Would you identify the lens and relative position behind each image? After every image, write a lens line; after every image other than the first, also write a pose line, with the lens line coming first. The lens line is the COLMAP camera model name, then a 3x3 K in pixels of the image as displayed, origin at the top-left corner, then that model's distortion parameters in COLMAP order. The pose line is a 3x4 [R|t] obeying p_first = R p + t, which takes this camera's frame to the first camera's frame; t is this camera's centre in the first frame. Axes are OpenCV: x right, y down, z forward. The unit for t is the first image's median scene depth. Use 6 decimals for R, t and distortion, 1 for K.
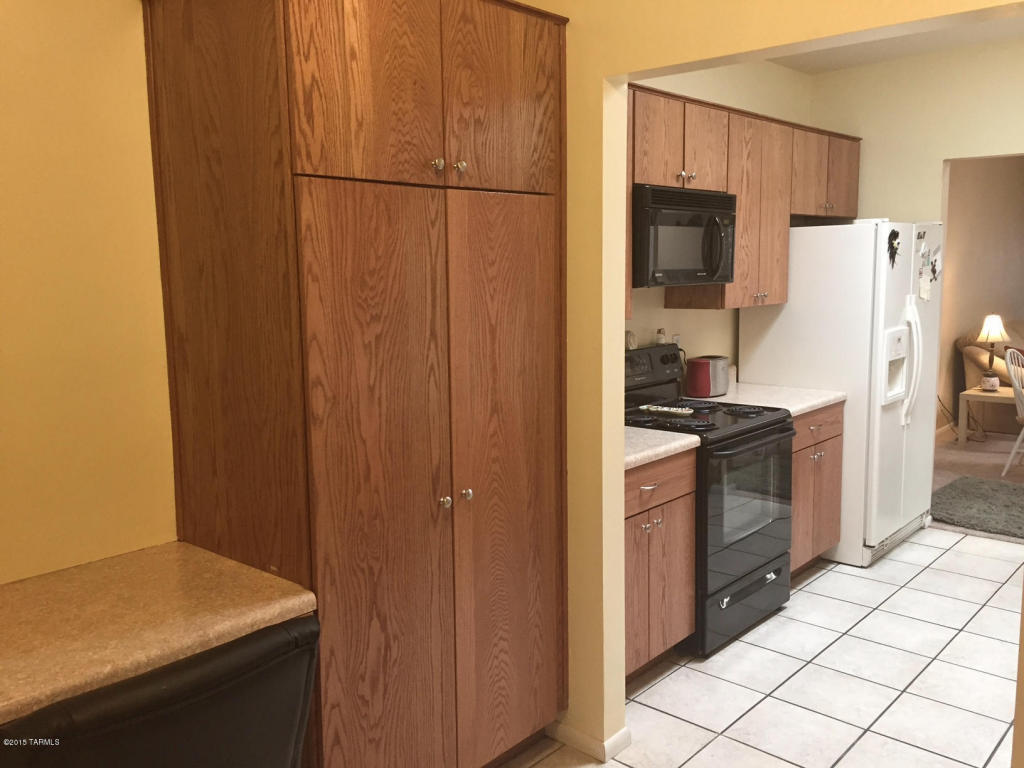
lens RADIAL K [[871.7, 0, 504.9], [0, 871.7, 381.7], [0, 0, 1]] dist [0.075634, -0.090744]
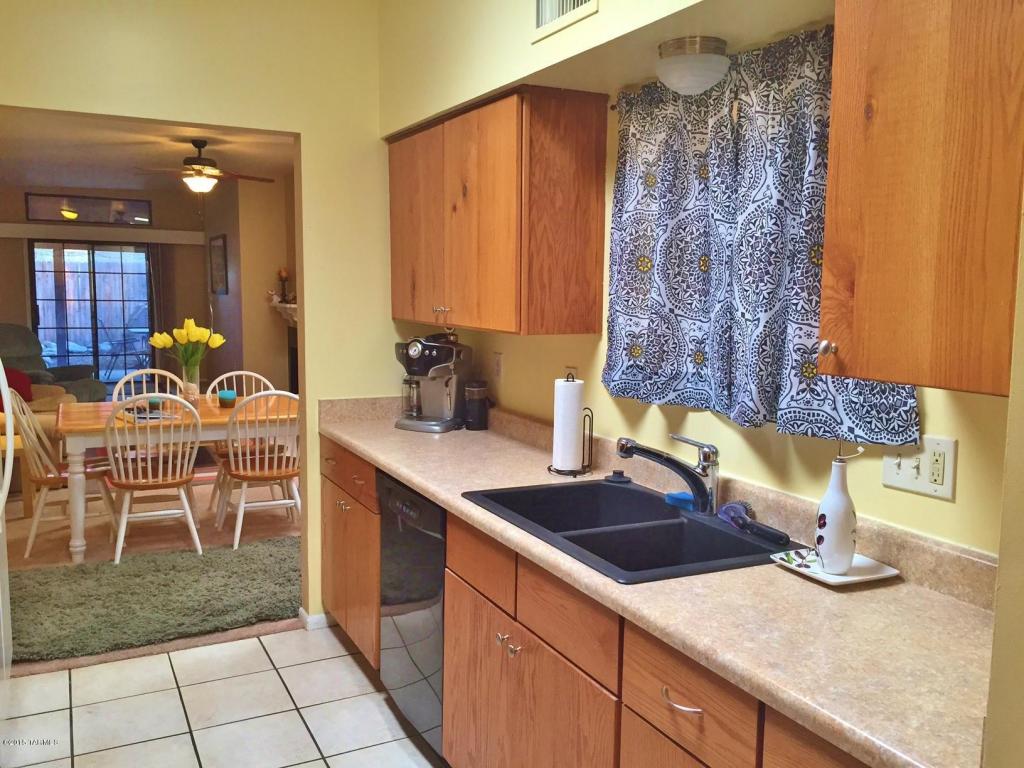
lens RADIAL K [[871.7, 0, 514.7], [0, 871.7, 380.8], [0, 0, 1]] dist [0.075634, -0.090744]
pose [[0.350114, -0.085302, 0.932815, 0.031022], [0.109181, 0.992773, 0.049806, -0.048408], [-0.930322, 0.084408, 0.356898, 0.471997]]
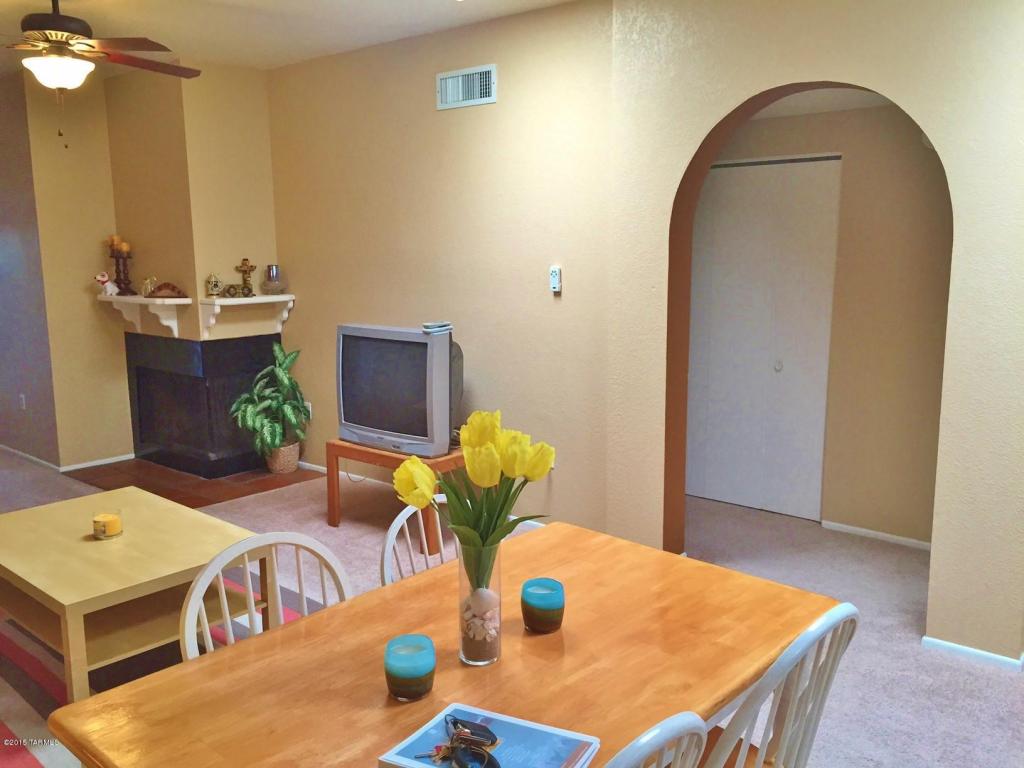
lens RADIAL K [[871.7, 0, 513.8], [0, 871.7, 380.1], [0, 0, 1]] dist [0.075634, -0.090744]
pose [[-0.019144, -0.142758, 0.989573, 0.568581], [0.142185, 0.979306, 0.144027, -0.183467], [-0.989655, 0.143460, 0.001551, 1.243265]]
